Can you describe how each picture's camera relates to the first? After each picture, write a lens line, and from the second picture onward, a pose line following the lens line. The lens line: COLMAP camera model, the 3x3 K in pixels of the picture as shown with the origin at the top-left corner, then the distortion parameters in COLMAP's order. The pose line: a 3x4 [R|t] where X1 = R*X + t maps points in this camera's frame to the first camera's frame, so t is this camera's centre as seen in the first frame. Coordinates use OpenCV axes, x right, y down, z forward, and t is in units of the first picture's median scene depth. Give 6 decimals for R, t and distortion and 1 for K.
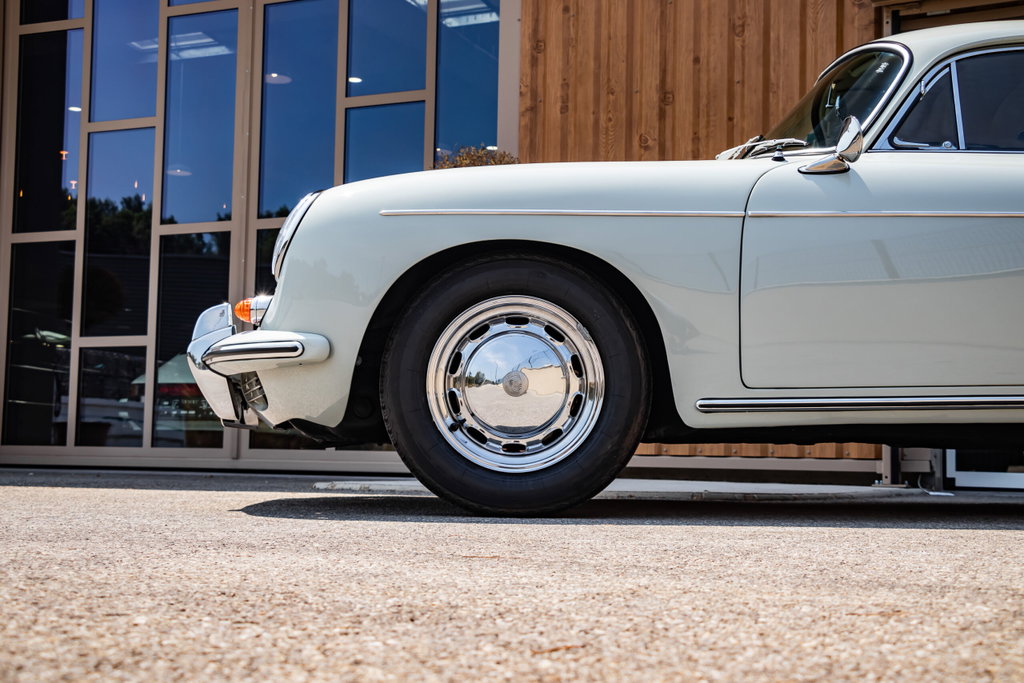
lens RADIAL K [[1479.1, 0, 512.0], [0, 1479.1, 341.5], [0, 0, 1]] dist [0.016836, 0.586322]
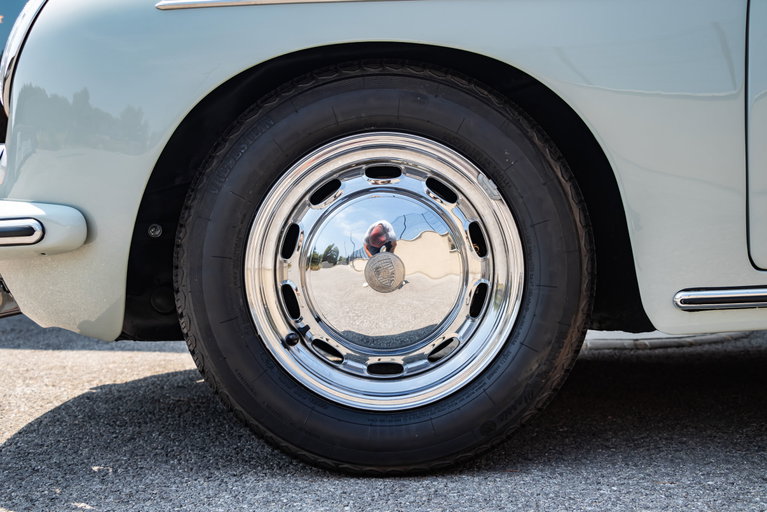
lens RADIAL K [[1070.8, 0, 383.5], [0, 1070.8, 256.0], [0, 0, 1]] dist [0.036726, 0.058605]
pose [[0.999239, -0.036470, 0.013860, -0.004172], [0.034999, 0.994898, 0.094622, -0.021865], [-0.017240, -0.094065, 0.995417, 0.535900]]
